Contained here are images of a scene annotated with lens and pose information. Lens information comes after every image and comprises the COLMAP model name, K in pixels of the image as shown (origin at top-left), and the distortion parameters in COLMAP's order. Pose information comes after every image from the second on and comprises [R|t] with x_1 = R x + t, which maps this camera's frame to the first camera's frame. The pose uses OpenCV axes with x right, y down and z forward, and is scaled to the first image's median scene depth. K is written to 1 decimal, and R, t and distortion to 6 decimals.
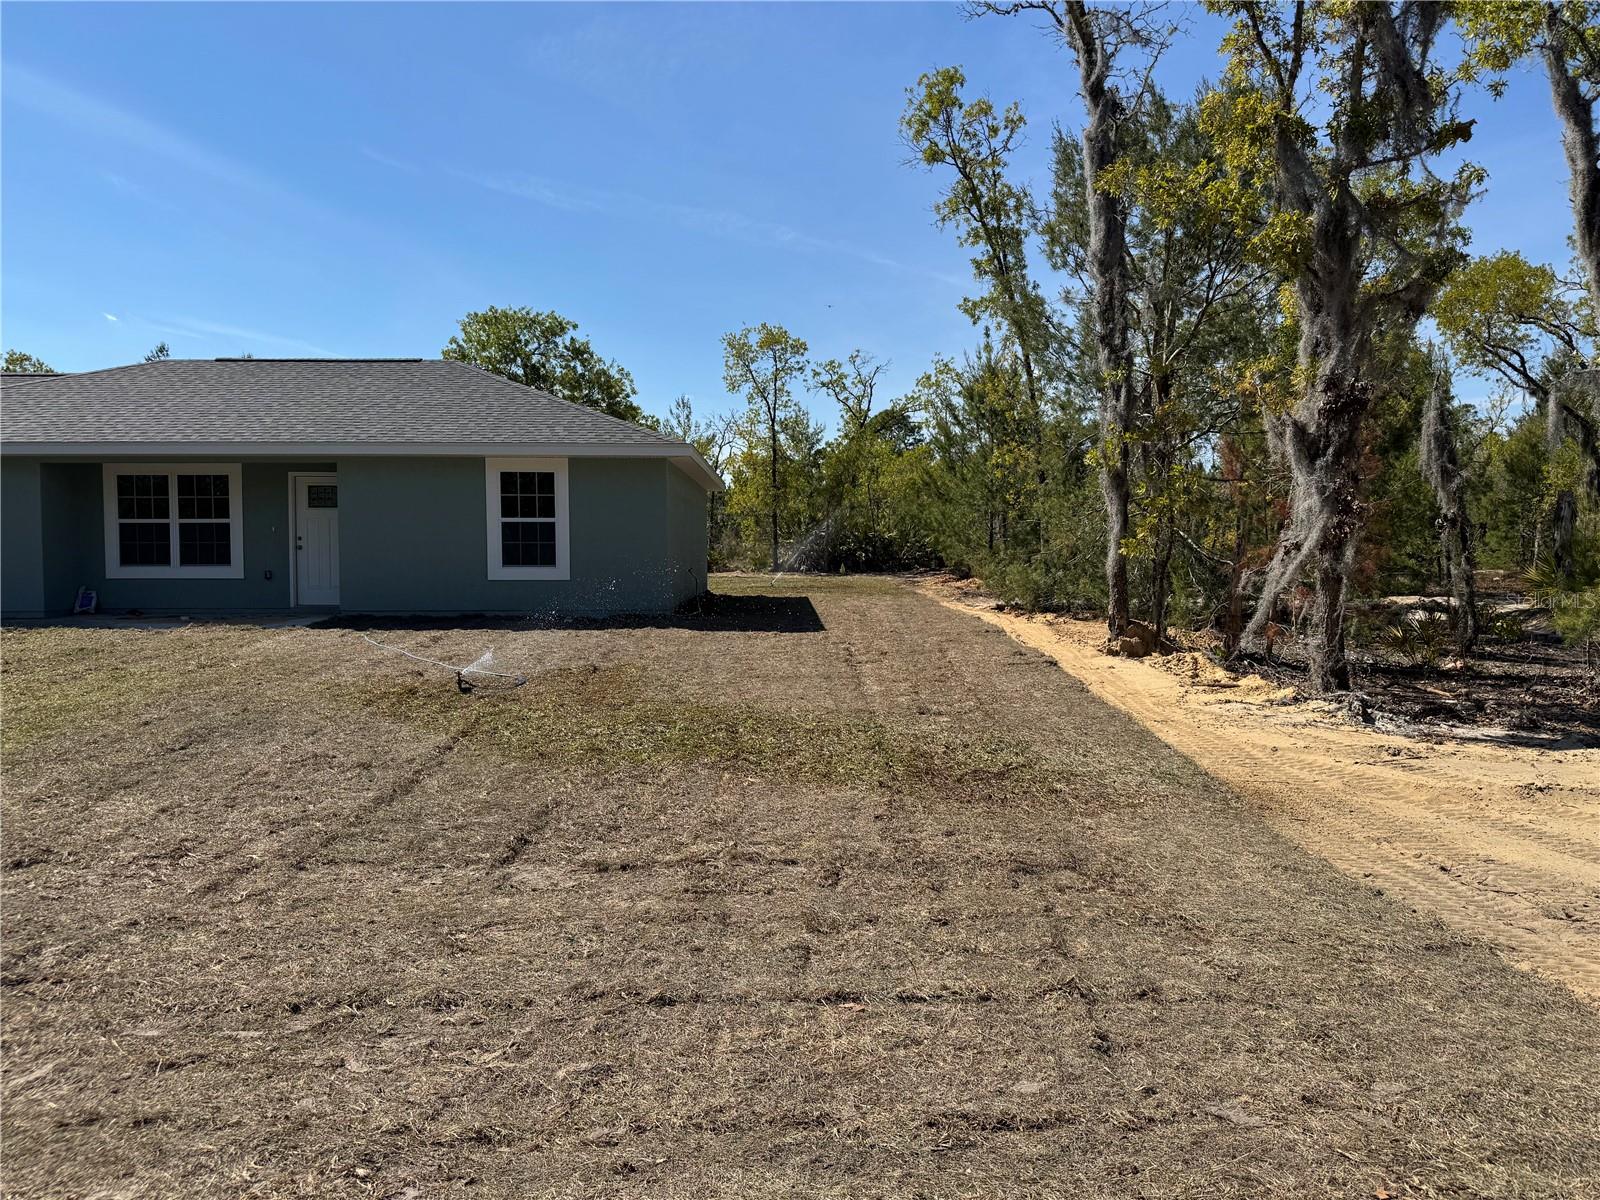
lens RADIAL K [[1111.4, 0, 808.0], [0, 1111.4, 608.6], [0, 0, 1]] dist [0.004503, -0.017625]
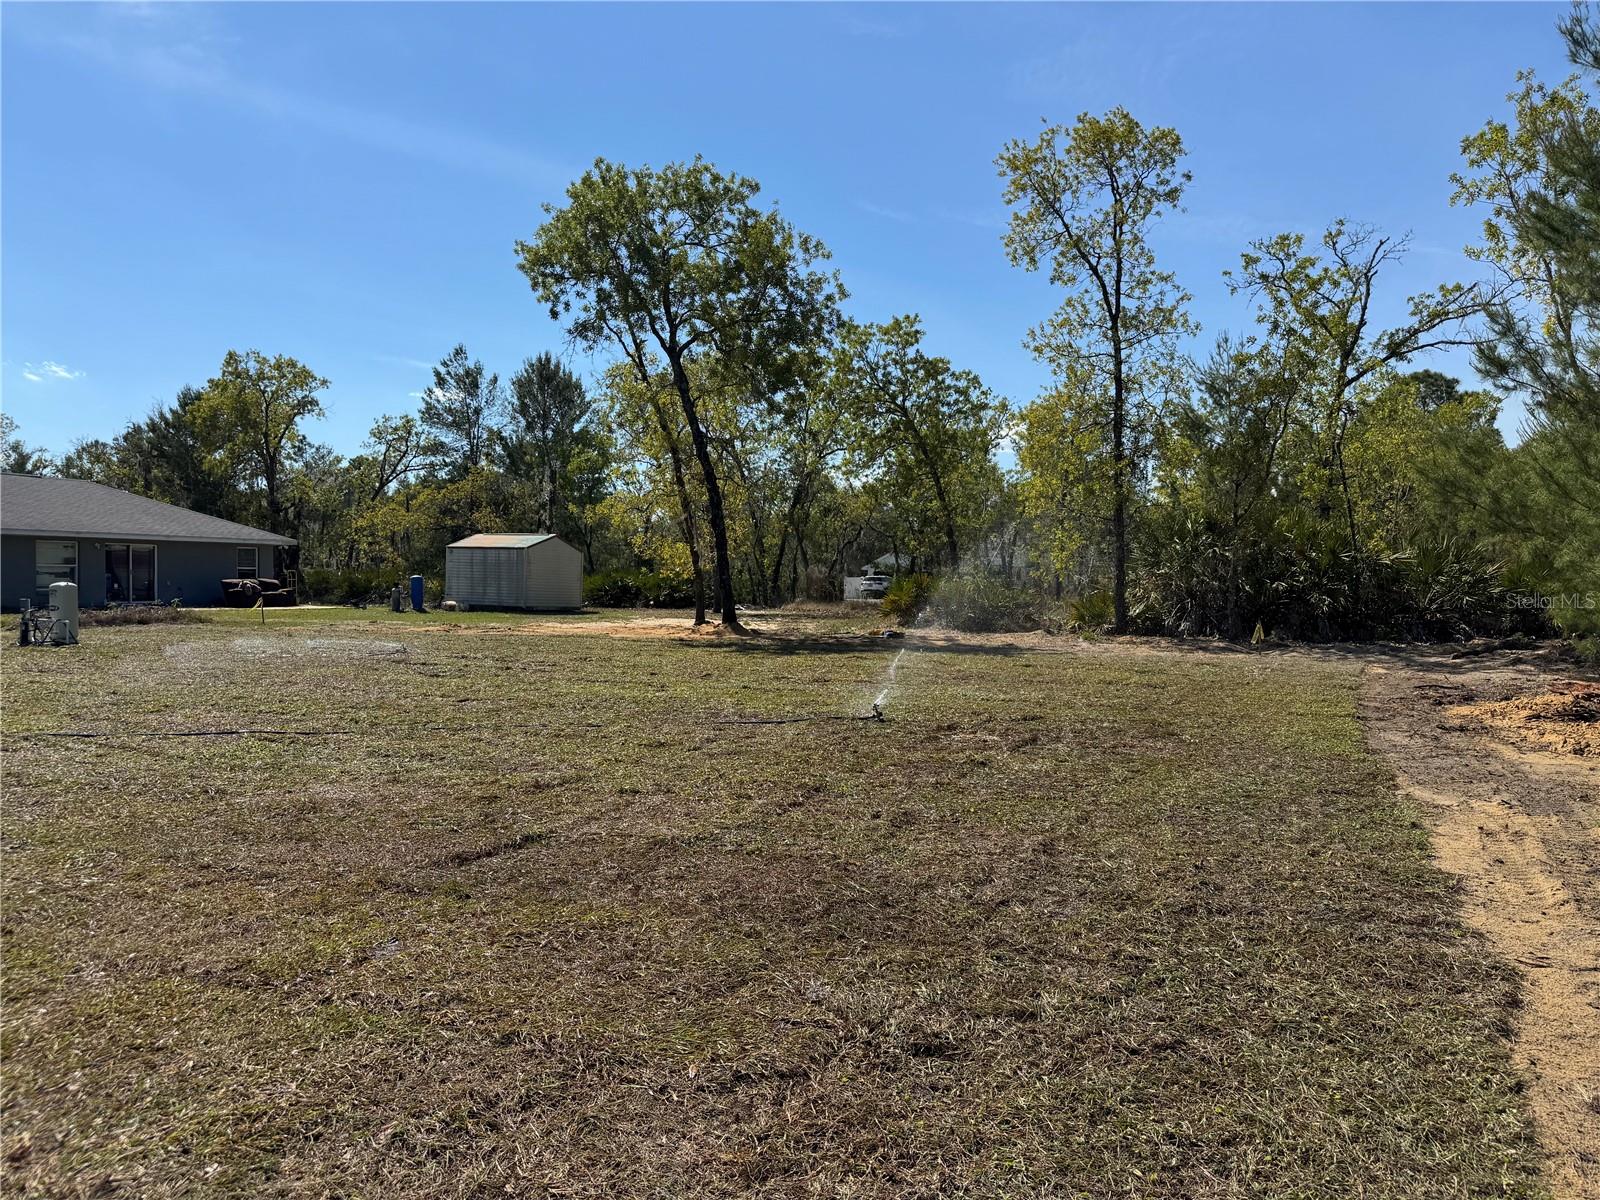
lens RADIAL K [[1111.4, 0, 790.2], [0, 1111.4, 595.6], [0, 0, 1]] dist [0.004503, -0.017625]
pose [[0.897666, 0.009005, -0.440584, 0.054432], [-0.028013, 0.998935, -0.036658, -0.028584], [0.439785, 0.045248, 0.896963, 0.509129]]
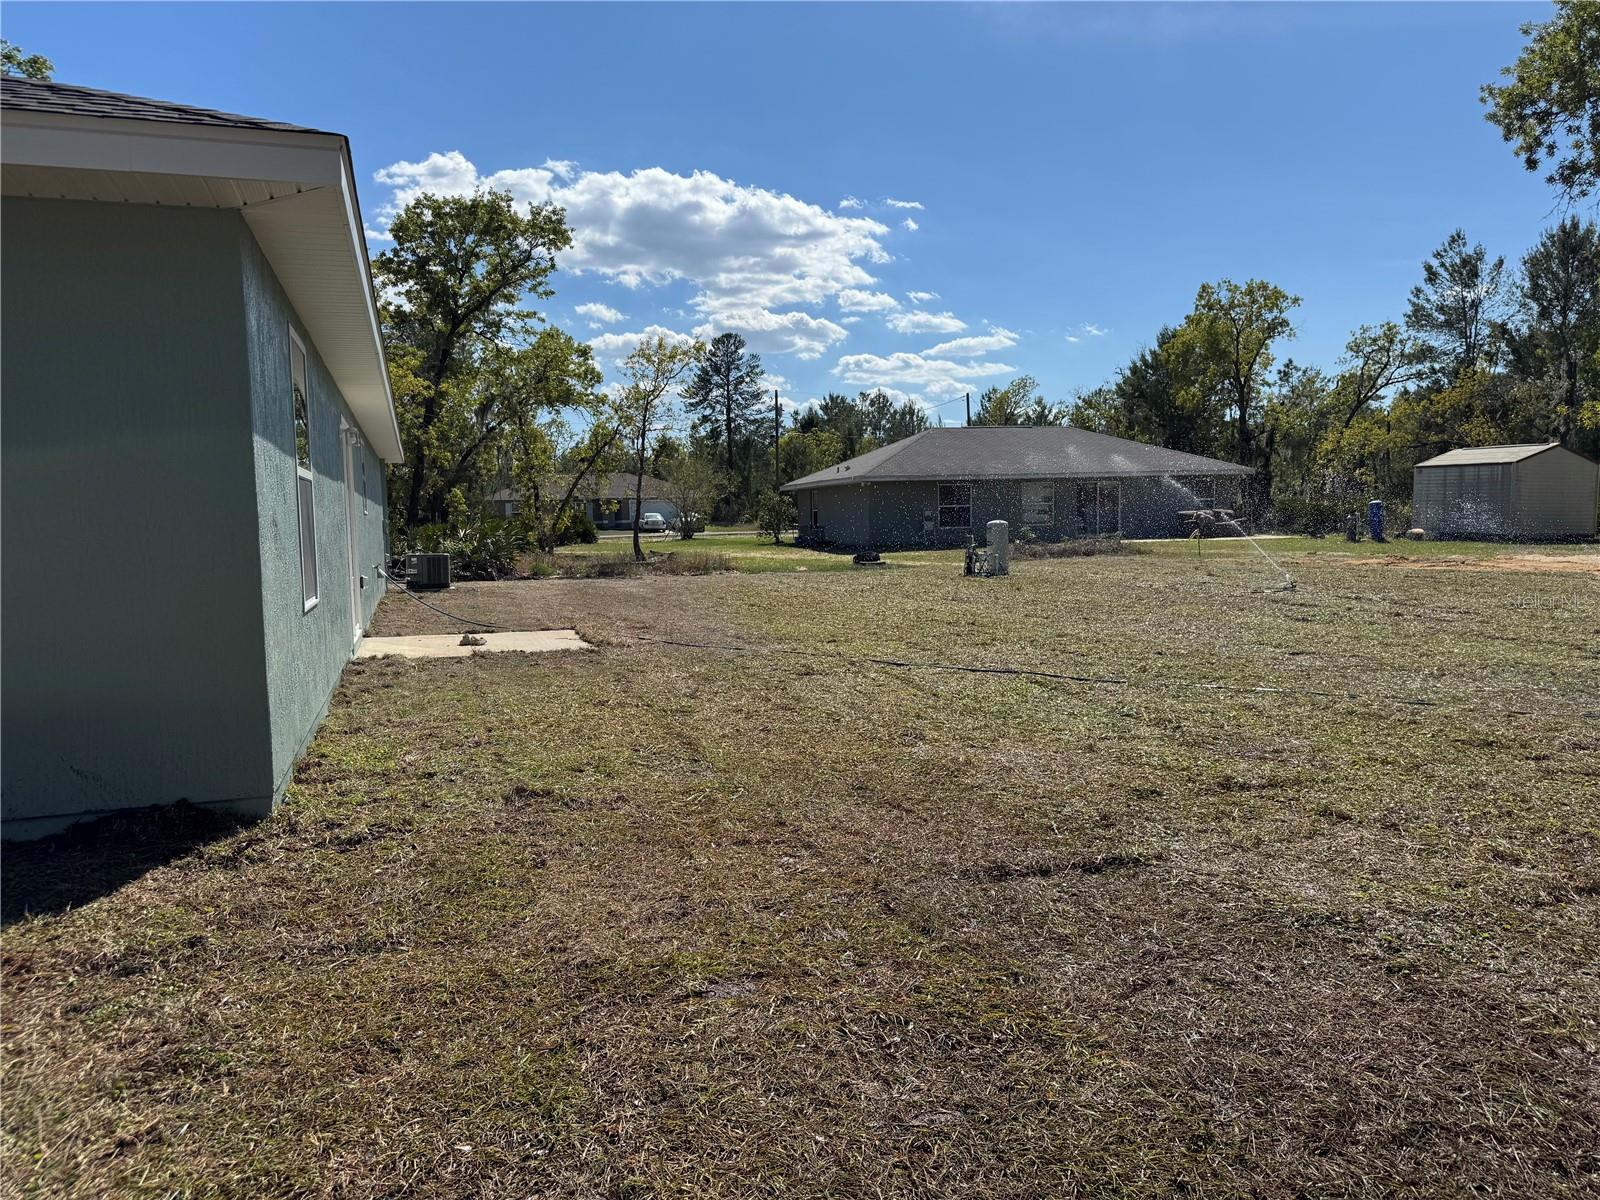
lens RADIAL K [[1111.4, 0, 822.5], [0, 1111.4, 565.4], [0, 0, 1]] dist [0.004503, -0.017625]
pose [[0.258691, 0.032403, -0.965416, 0.057010], [-0.026470, 0.999300, 0.026448, -0.033176], [0.965597, 0.018713, 0.259368, 0.585321]]
